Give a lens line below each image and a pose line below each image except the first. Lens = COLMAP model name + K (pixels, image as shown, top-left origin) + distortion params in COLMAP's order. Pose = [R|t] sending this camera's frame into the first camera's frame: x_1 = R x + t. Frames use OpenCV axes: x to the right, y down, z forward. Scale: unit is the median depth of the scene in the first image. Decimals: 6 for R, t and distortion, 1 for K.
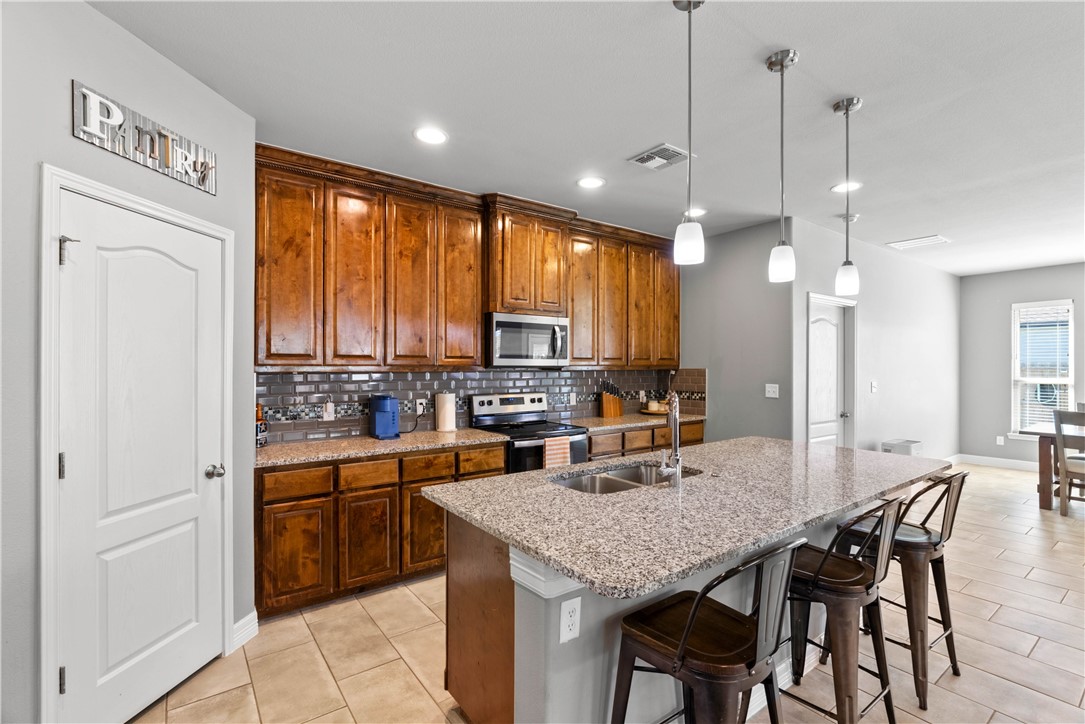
lens RADIAL K [[488.1, 0, 542.5], [0, 488.1, 362.0], [0, 0, 1]] dist [-0.009013, 0.000233]
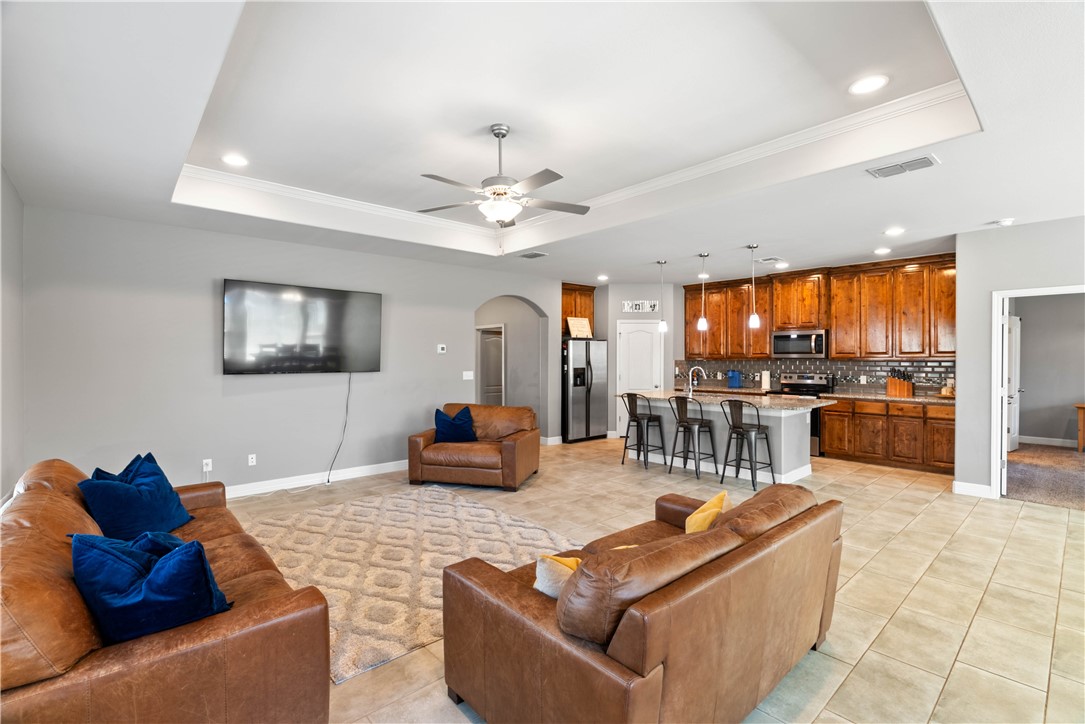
lens RADIAL K [[488.1, 0, 542.5], [0, 488.1, 362.0], [0, 0, 1]] dist [-0.009013, 0.000233]
pose [[0.100192, 0.013706, -0.994874, 1.638446], [0.013771, 0.999790, 0.015160, -0.017255], [0.994873, -0.015220, 0.099982, -0.141148]]
